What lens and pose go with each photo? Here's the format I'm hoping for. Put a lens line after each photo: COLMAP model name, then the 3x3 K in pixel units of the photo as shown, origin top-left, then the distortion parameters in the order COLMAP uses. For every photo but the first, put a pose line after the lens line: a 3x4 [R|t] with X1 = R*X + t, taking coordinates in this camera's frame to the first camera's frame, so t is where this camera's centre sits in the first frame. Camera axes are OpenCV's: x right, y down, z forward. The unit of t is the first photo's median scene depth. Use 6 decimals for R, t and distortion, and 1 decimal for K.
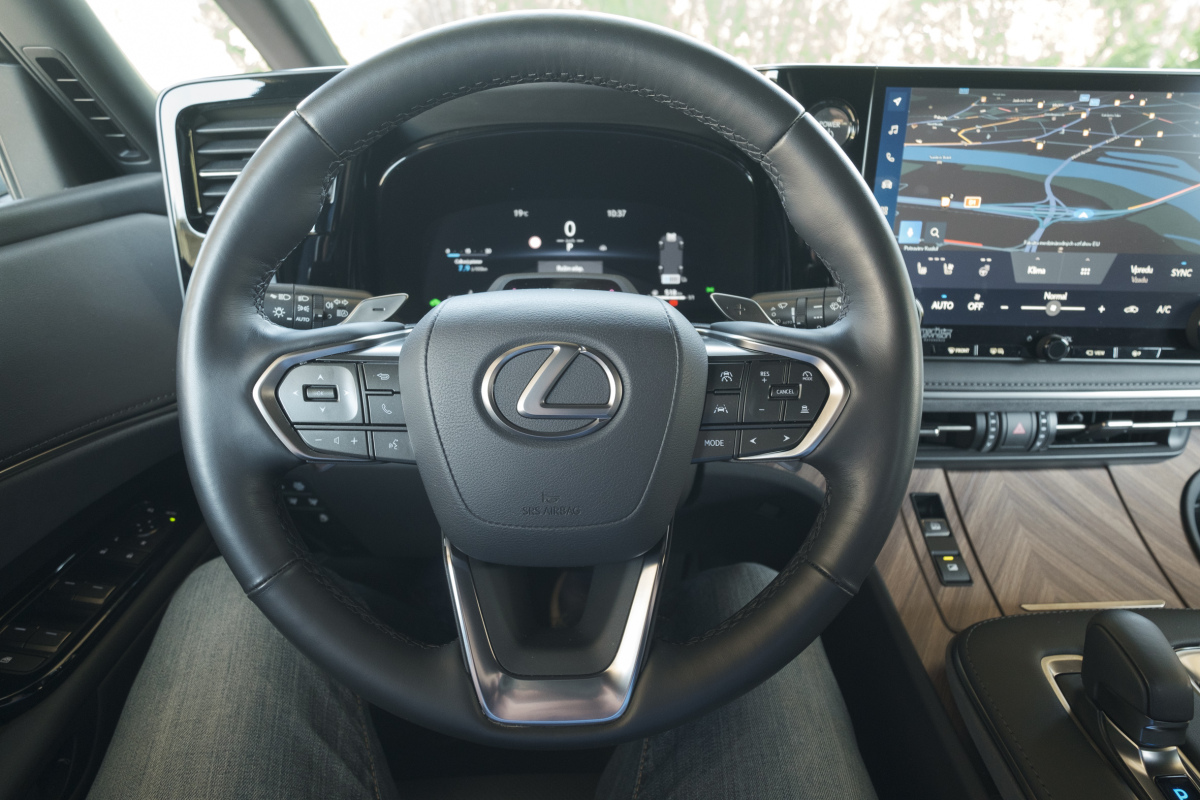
lens RADIAL K [[604.6, 0, 604.6], [0, 604.6, 398.2], [0, 0, 1]] dist [-0.006120, 0.001621]
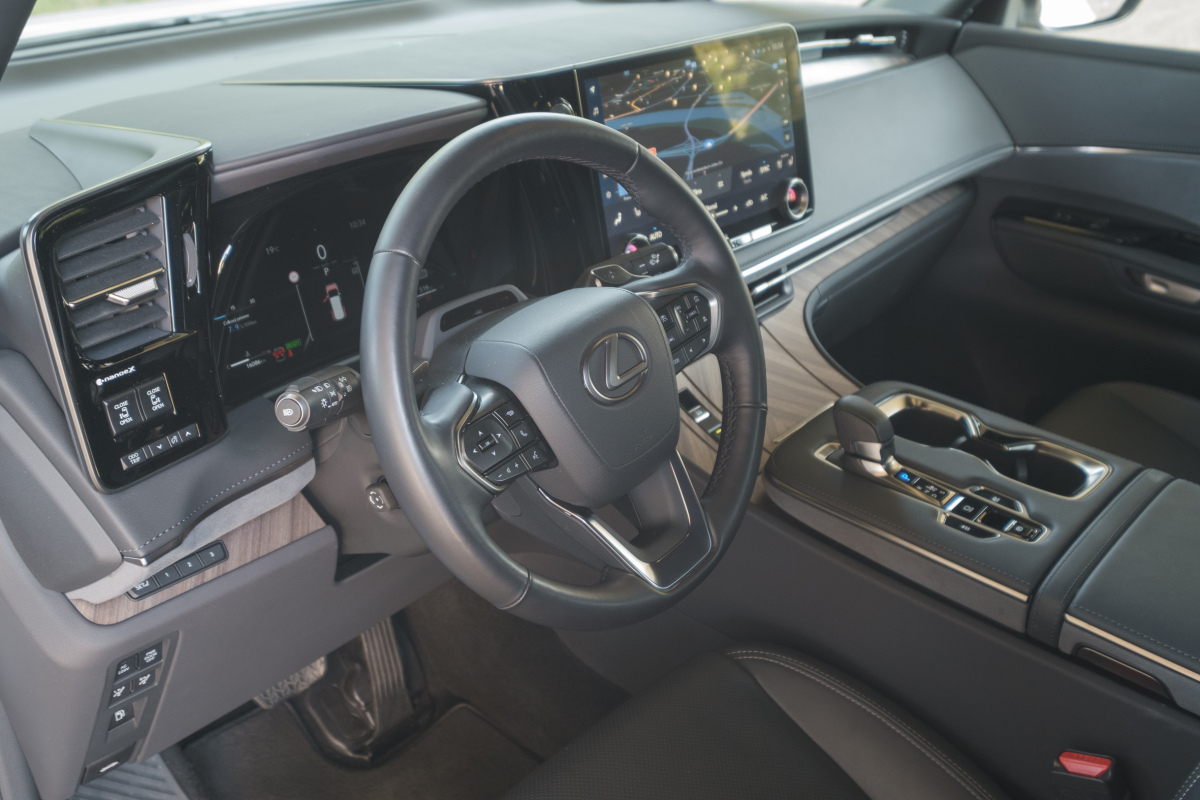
lens RADIAL K [[1243.9, 0, 595.5], [0, 1243.9, 405.6], [0, 0, 1]] dist [0.009852, 0.000000]
pose [[0.674404, -0.337567, 0.656680, -1.379202], [0.339609, 0.931529, 0.130078, -0.216838], [-0.655626, 0.135290, 0.742867, -0.793985]]
